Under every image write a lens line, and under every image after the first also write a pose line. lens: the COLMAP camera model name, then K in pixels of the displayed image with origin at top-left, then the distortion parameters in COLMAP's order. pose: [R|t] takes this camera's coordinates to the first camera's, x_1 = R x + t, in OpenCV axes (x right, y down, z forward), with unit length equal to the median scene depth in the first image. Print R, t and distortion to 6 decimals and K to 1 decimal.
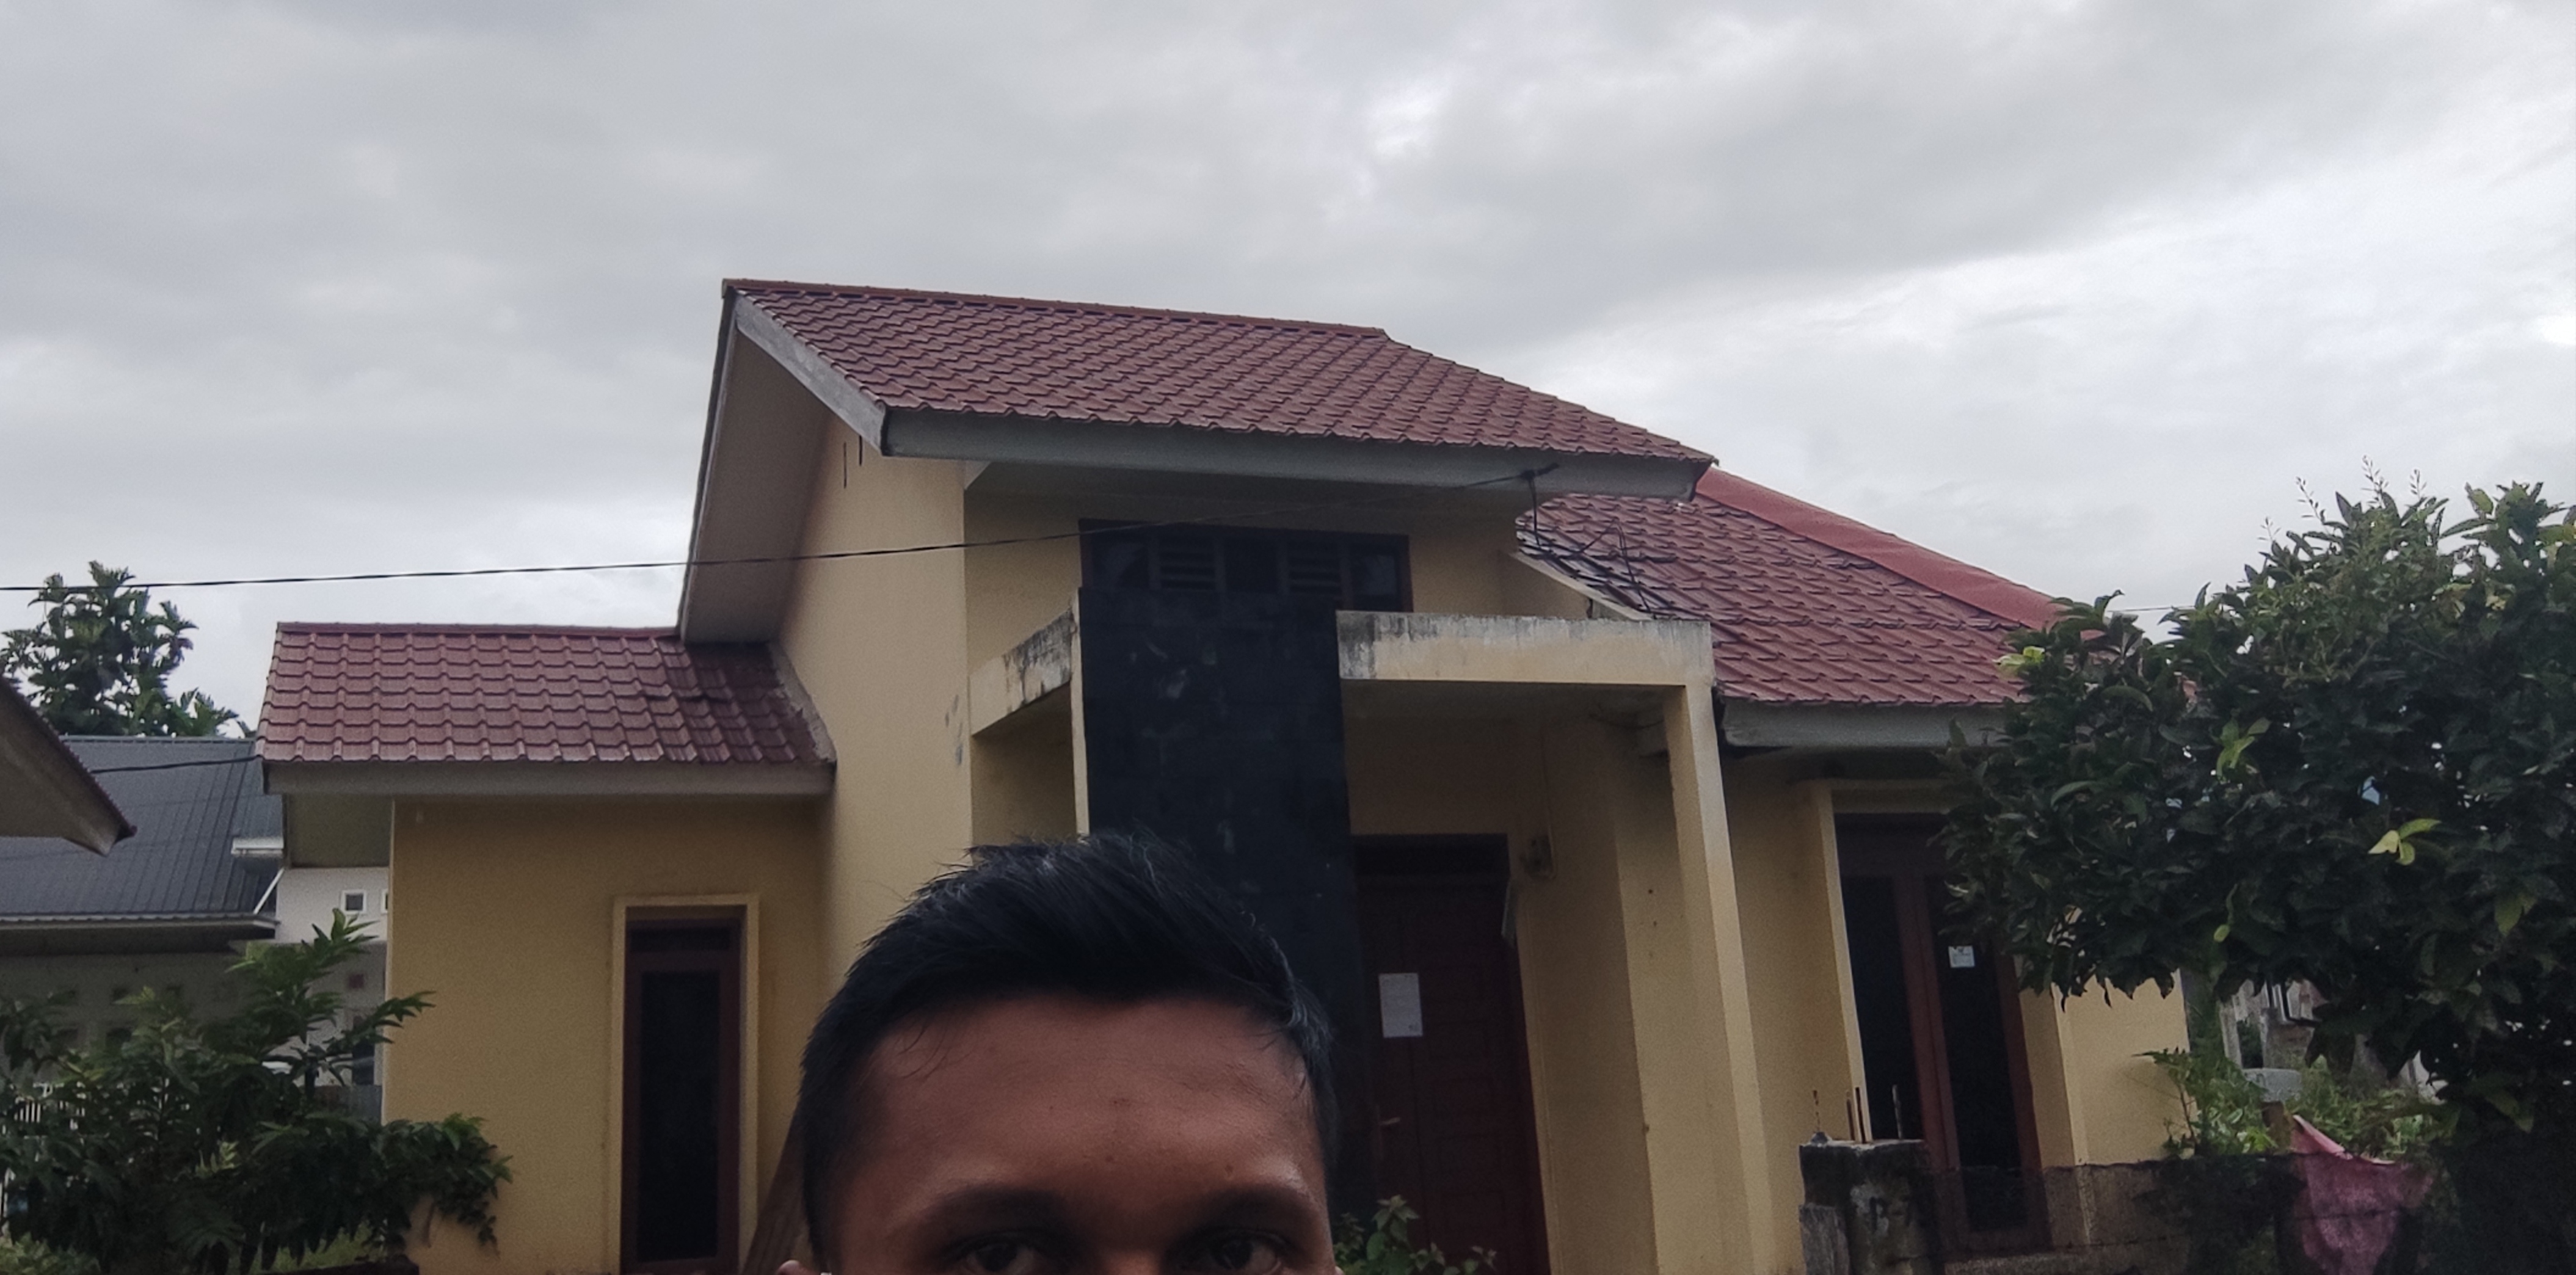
lens RADIAL K [[2011.2, 0, 1145.9], [0, 2011.2, 625.5], [0, 0, 1]] dist [0.061910, -0.005131]
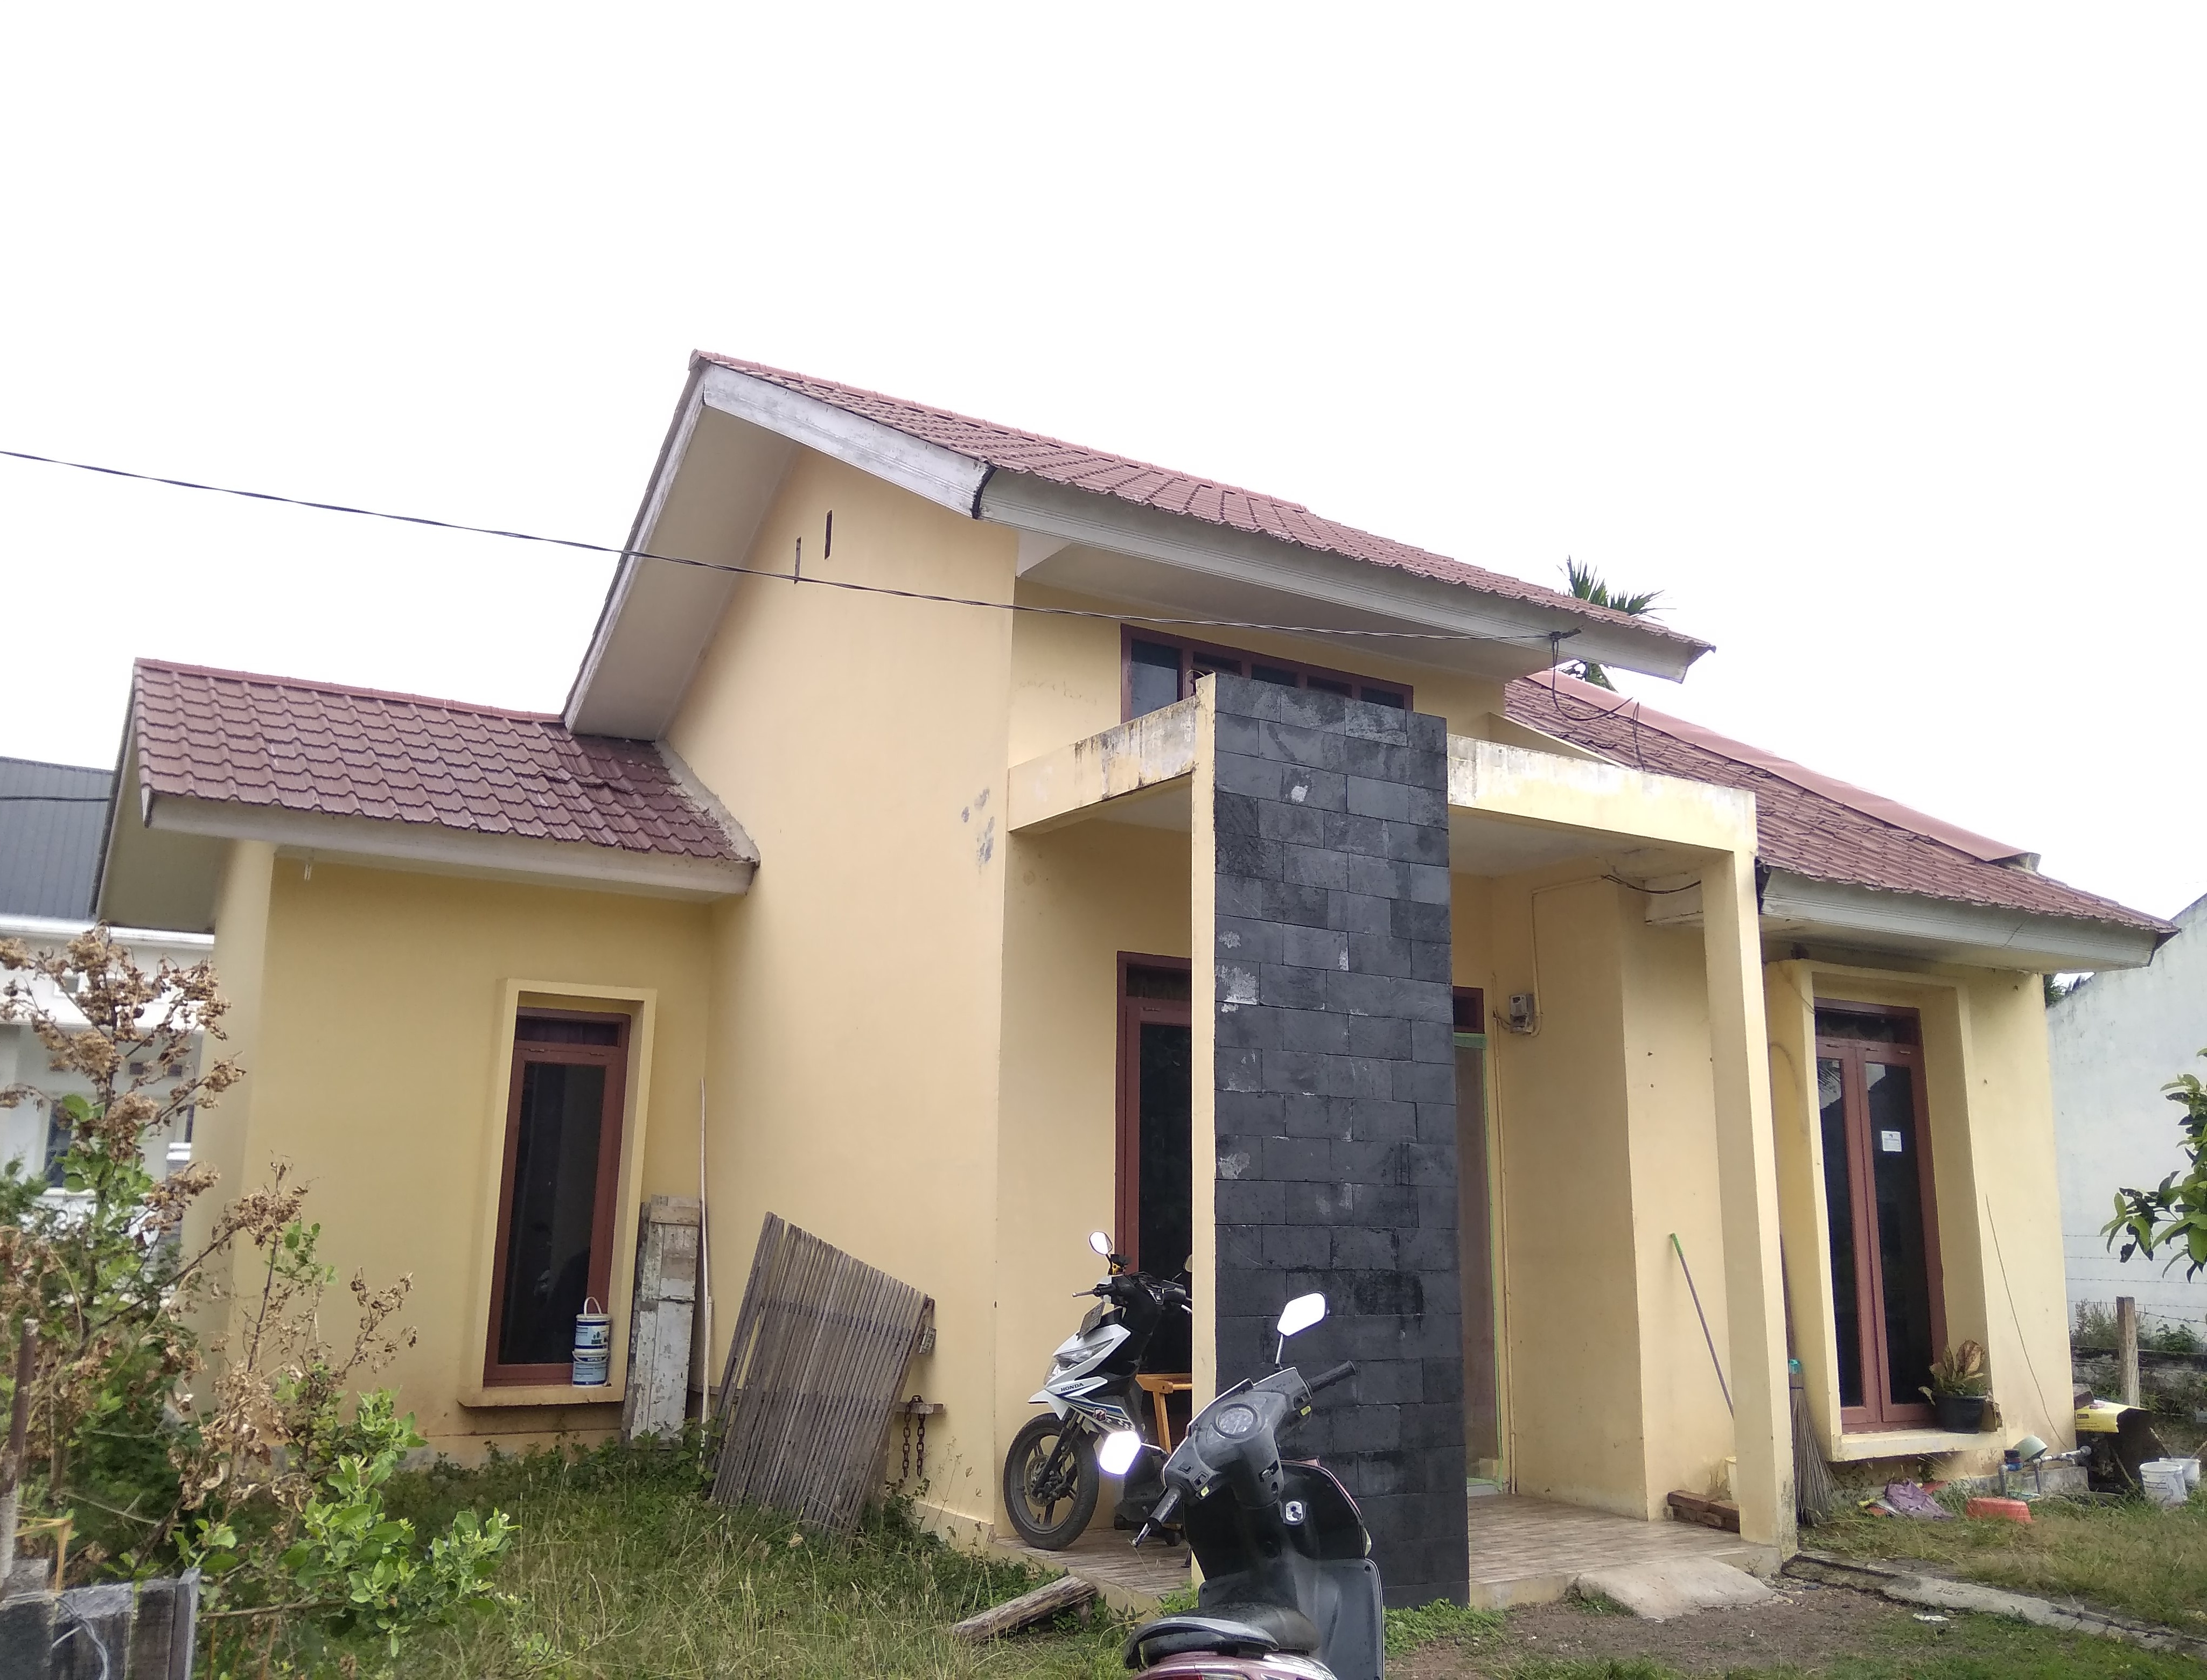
lens RADIAL K [[1793.6, 0, 1099.8], [0, 1793.6, 833.8], [0, 0, 1]] dist [0.046460, -0.011371]
pose [[0.980173, 0.103157, 0.169173, -0.179067], [-0.103661, 0.994595, -0.005874, 0.053810], [-0.168864, -0.011779, 0.985569, 0.151748]]
